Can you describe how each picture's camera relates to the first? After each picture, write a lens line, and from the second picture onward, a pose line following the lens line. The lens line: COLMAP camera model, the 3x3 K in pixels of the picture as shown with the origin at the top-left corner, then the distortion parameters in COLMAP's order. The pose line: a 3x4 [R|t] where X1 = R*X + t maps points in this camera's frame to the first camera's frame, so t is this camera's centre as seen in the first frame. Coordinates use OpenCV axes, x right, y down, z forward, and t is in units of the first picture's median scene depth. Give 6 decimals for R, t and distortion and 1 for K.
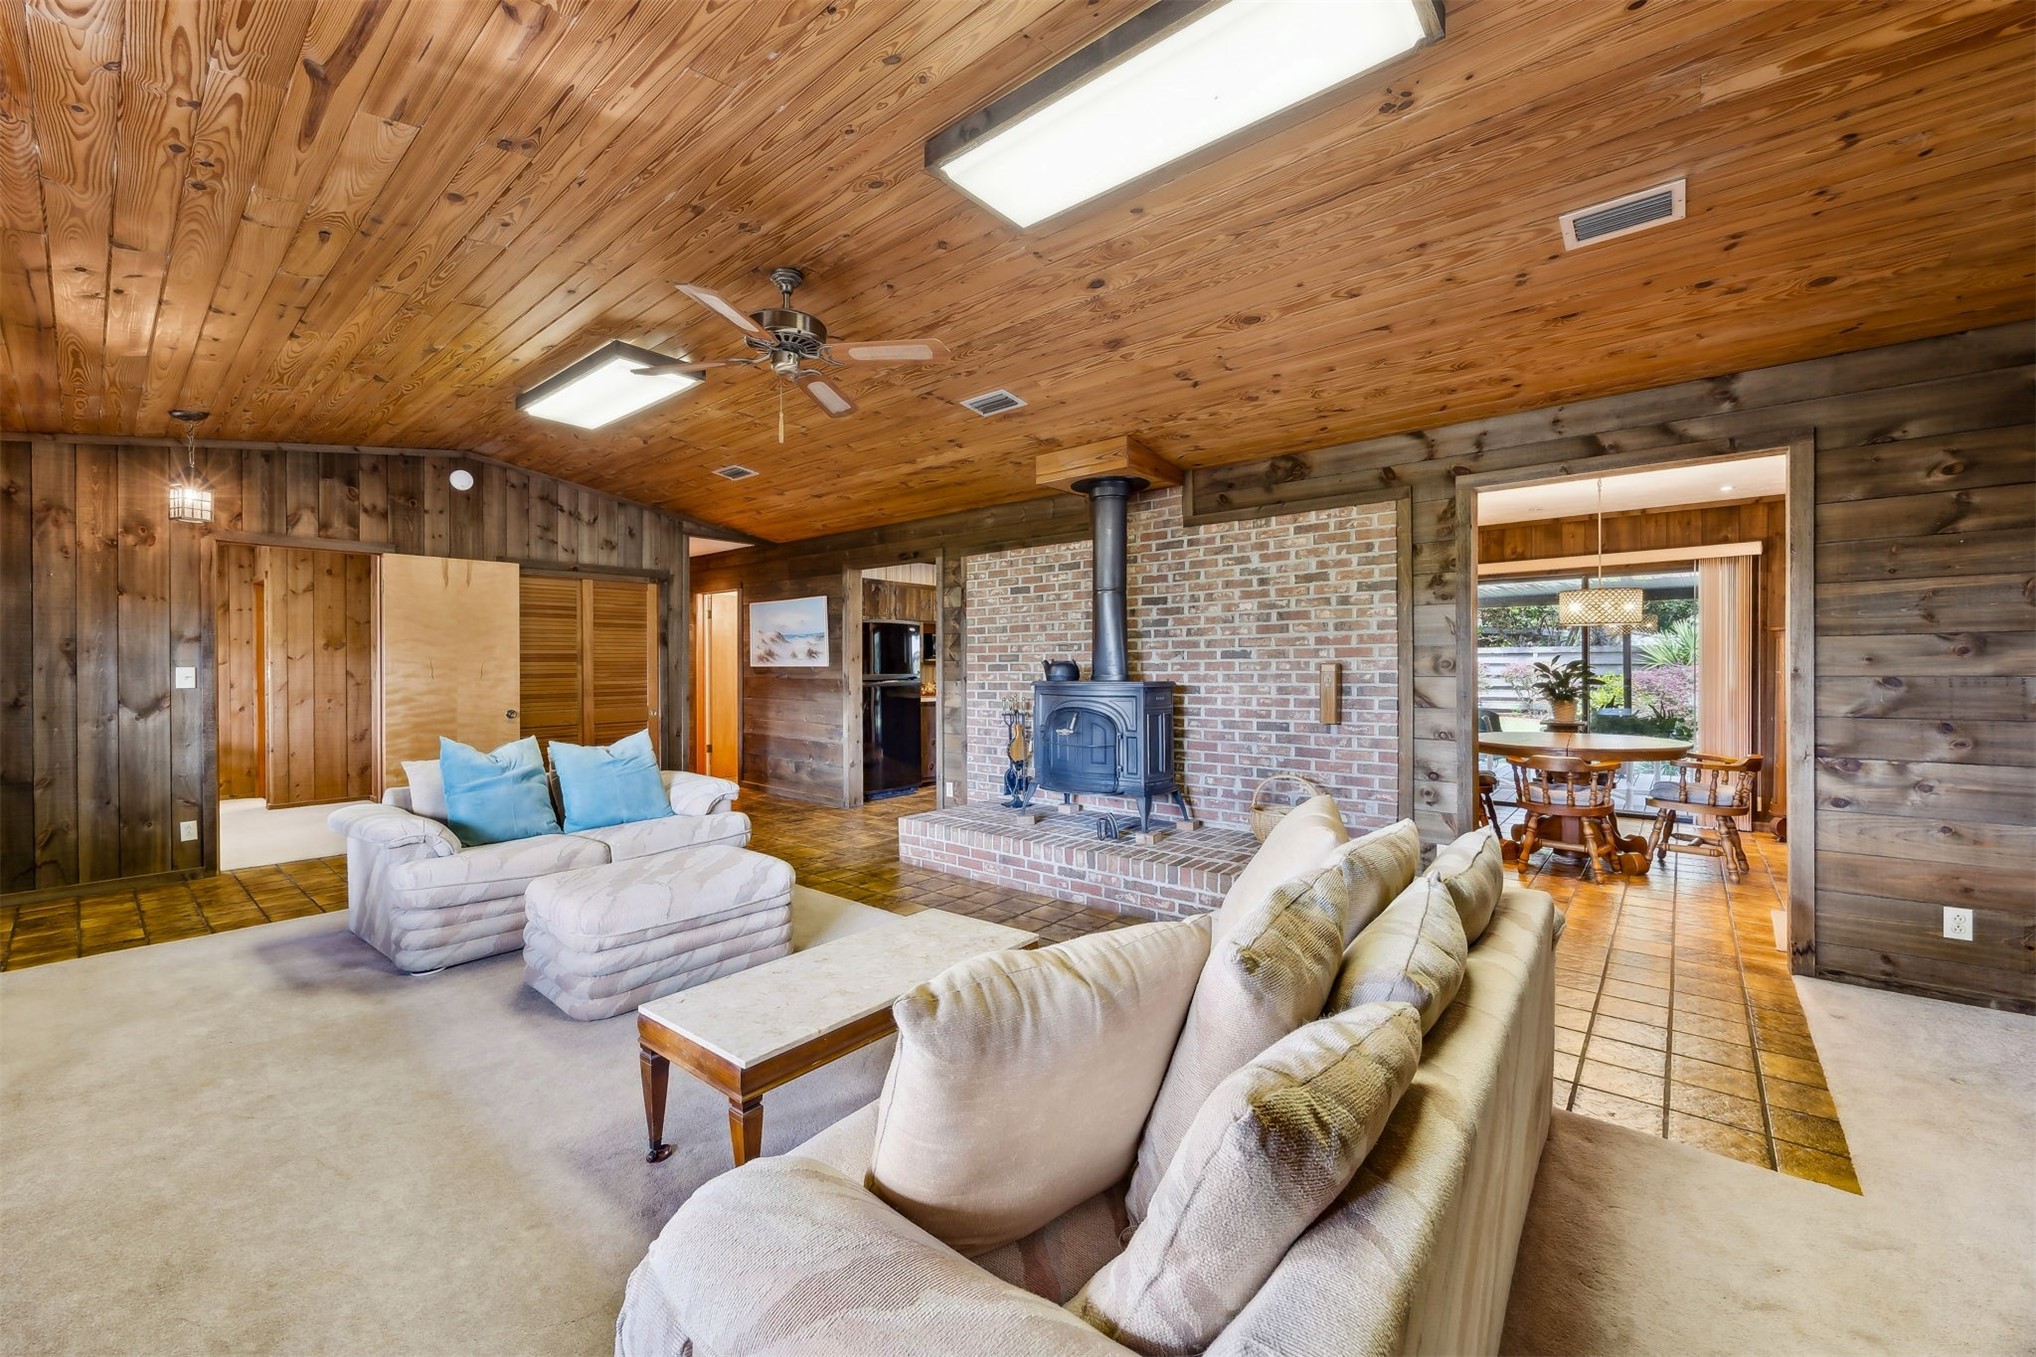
lens RADIAL K [[808.7, 0, 986.9], [0, 808.7, 673.0], [0, 0, 1]] dist [0.001402, 0.000139]
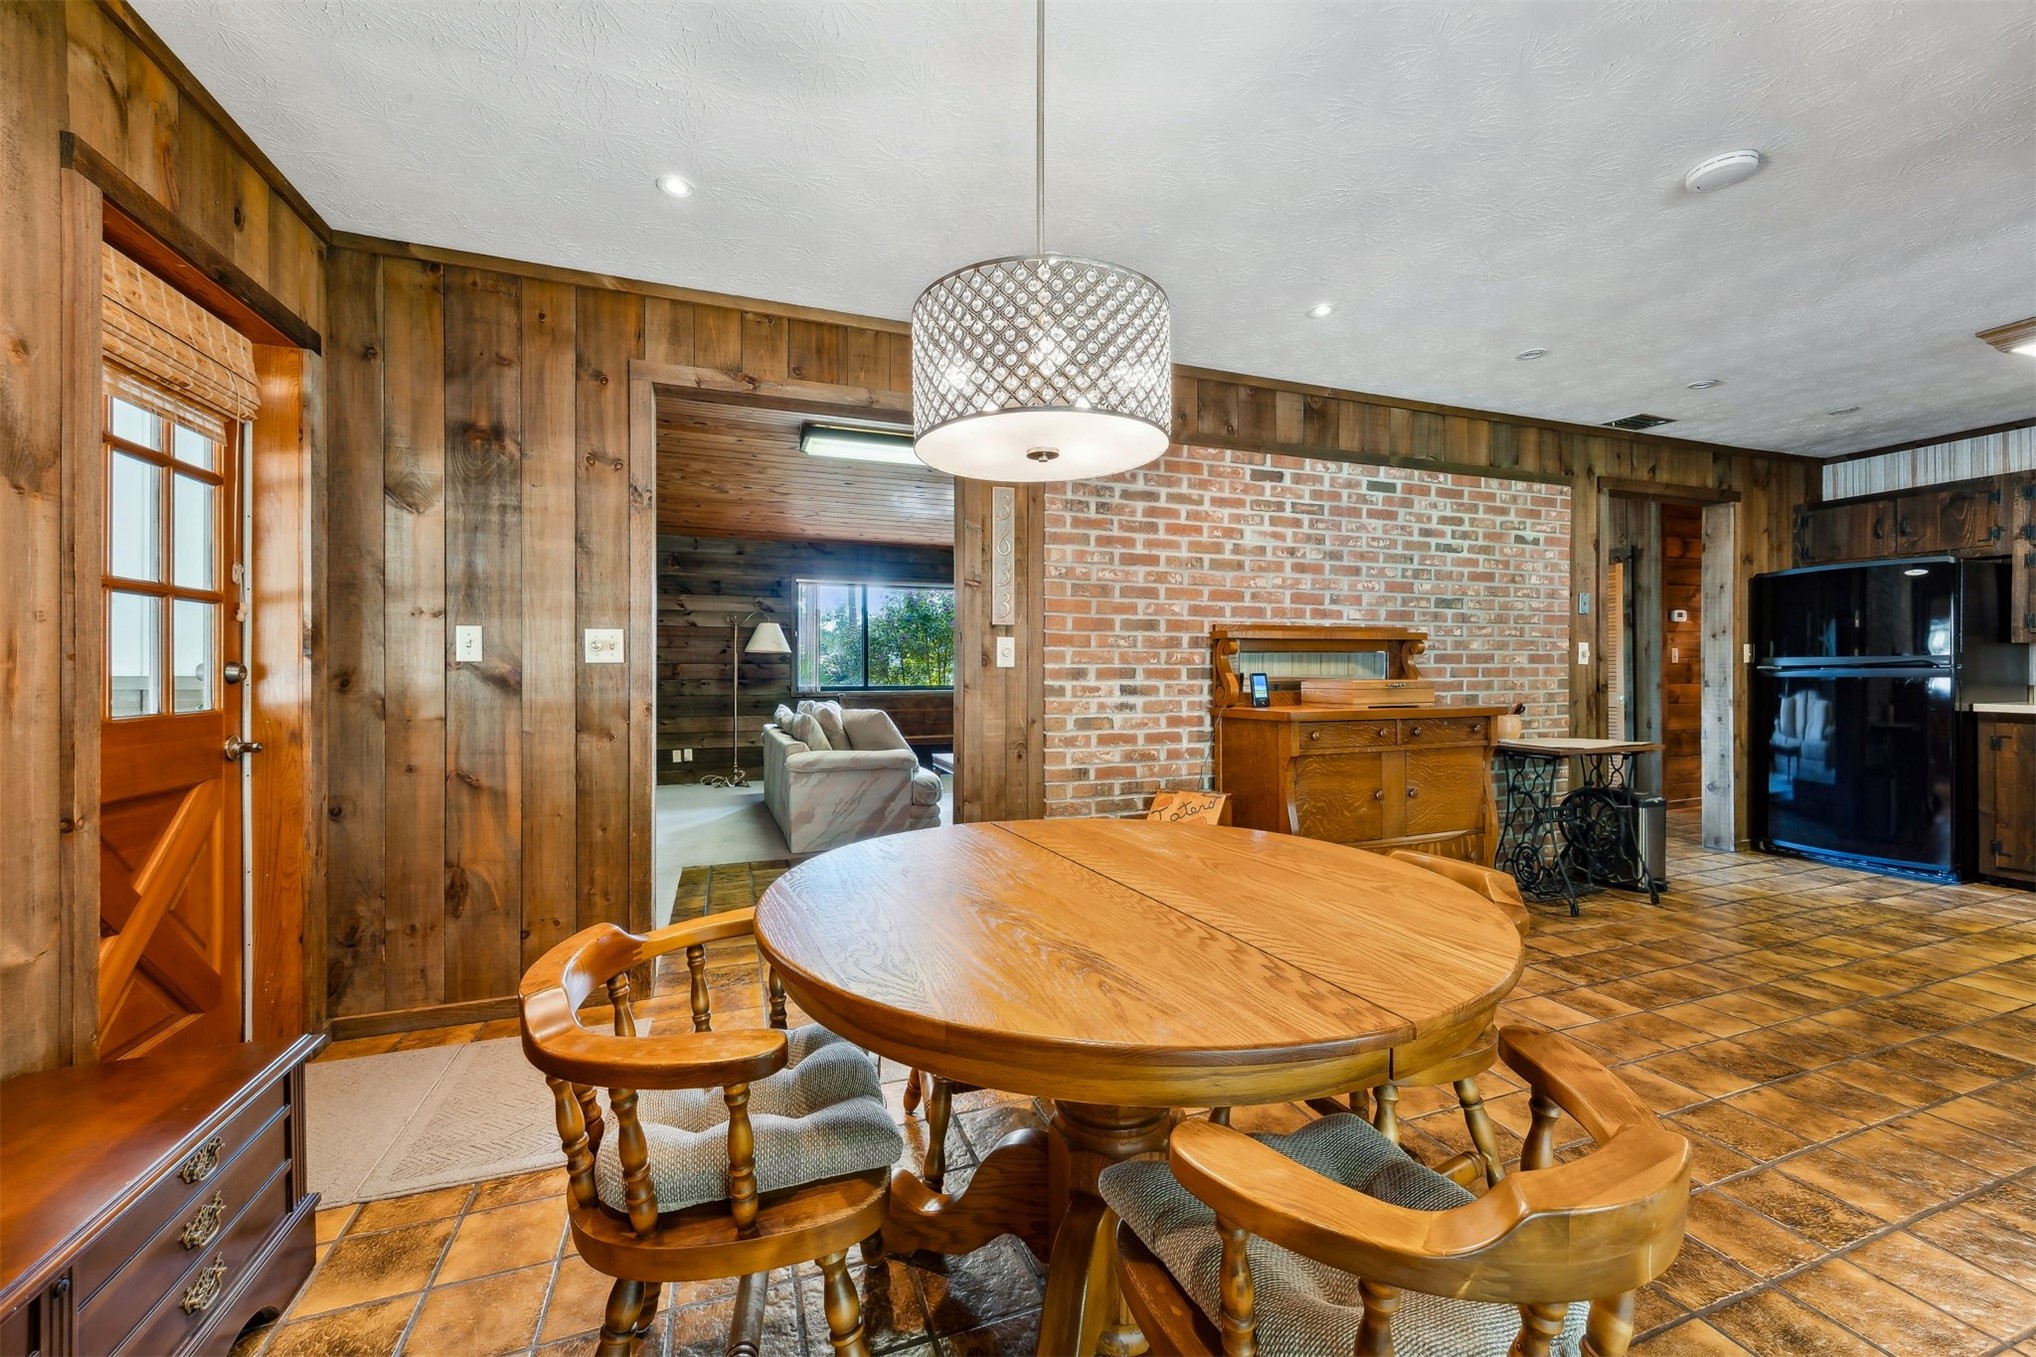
lens RADIAL K [[793.0, 0, 1026.9], [0, 793.0, 669.5], [0, 0, 1]] dist [0.002921, 0.000310]
pose [[-0.478103, 0.005060, -0.878289, 0.818779], [-0.002716, 0.999970, 0.007239, 0.010439], [0.878300, 0.005846, -0.478075, 0.924304]]
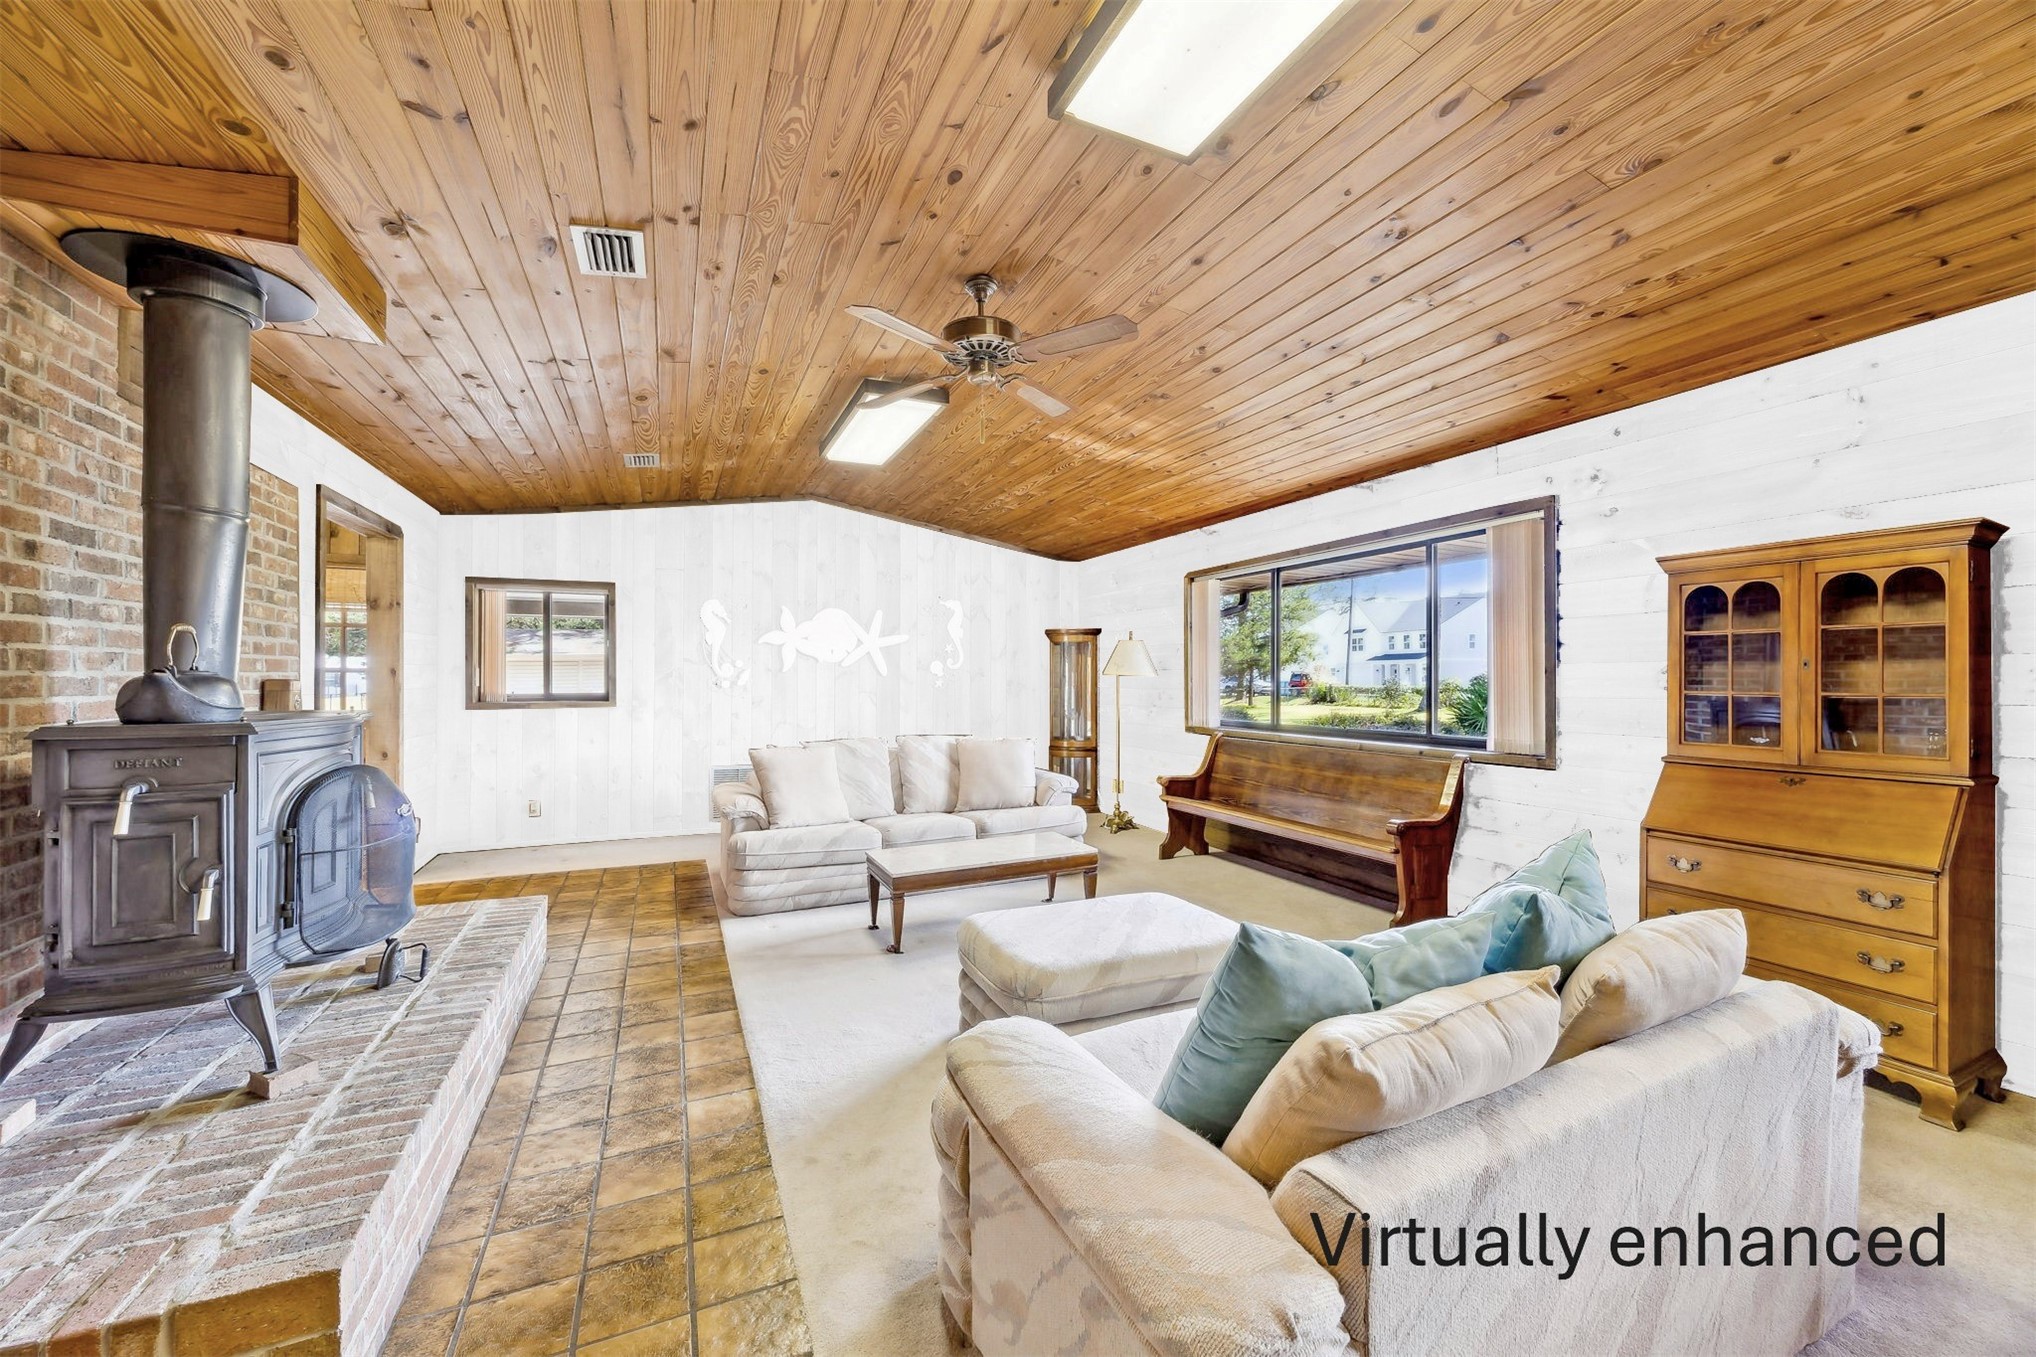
lens RADIAL K [[793.0, 0, 1026.9], [0, 793.0, 669.5], [0, 0, 1]] dist [0.002921, 0.000310]
pose [[-0.907865, 0.006027, 0.419220, -0.354610], [0.005210, 0.999982, -0.003092, -0.010051], [-0.419231, -0.000623, -0.907879, 0.954073]]
